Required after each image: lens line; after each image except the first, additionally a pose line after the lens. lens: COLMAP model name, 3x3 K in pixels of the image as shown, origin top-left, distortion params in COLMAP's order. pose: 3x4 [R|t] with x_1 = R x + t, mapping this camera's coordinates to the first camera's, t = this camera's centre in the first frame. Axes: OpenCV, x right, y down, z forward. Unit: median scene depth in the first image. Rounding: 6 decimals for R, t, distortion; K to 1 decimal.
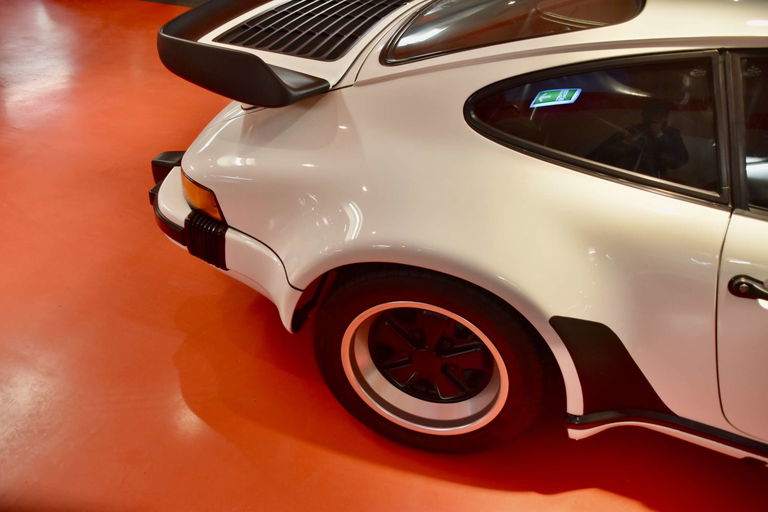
lens RADIAL K [[662.2, 0, 384.0], [0, 662.2, 256.0], [0, 0, 1]] dist [-0.210959, 0.216750]
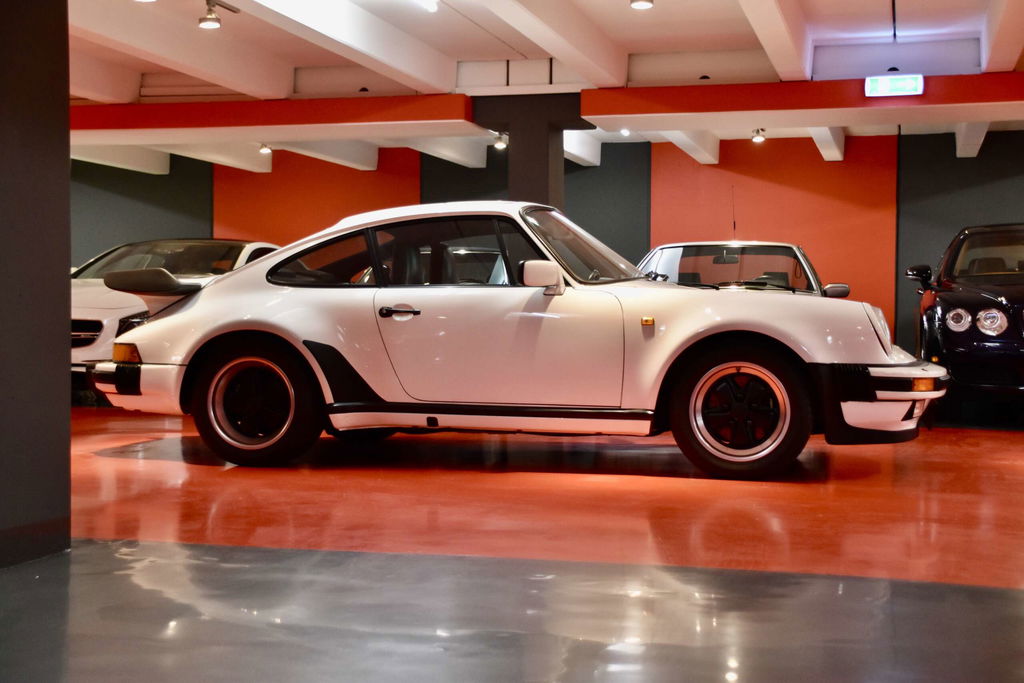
lens RADIAL K [[1388.0, 0, 512.0], [0, 1388.0, 341.5], [0, 0, 1]] dist [-0.013446, 0.425314]
pose [[0.990846, -0.064211, 0.118748, 0.338173], [0.119743, 0.824222, -0.553462, 2.324547], [-0.062336, 0.562615, 0.824365, -2.415433]]
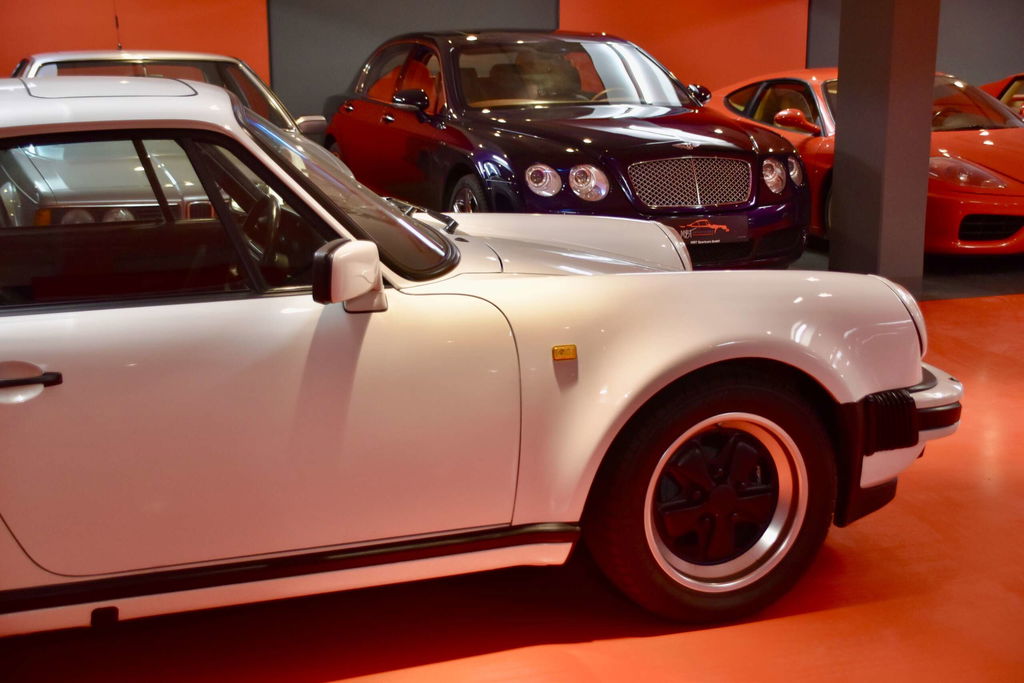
lens RADIAL K [[1388.0, 0, 512.0], [0, 1388.0, 341.5], [0, 0, 1]] dist [-0.013446, 0.425314]
pose [[0.752154, -0.201527, 0.627416, -0.069866], [0.429132, 0.872336, -0.234254, 0.639648], [-0.500109, 0.445440, 0.742613, -0.730158]]
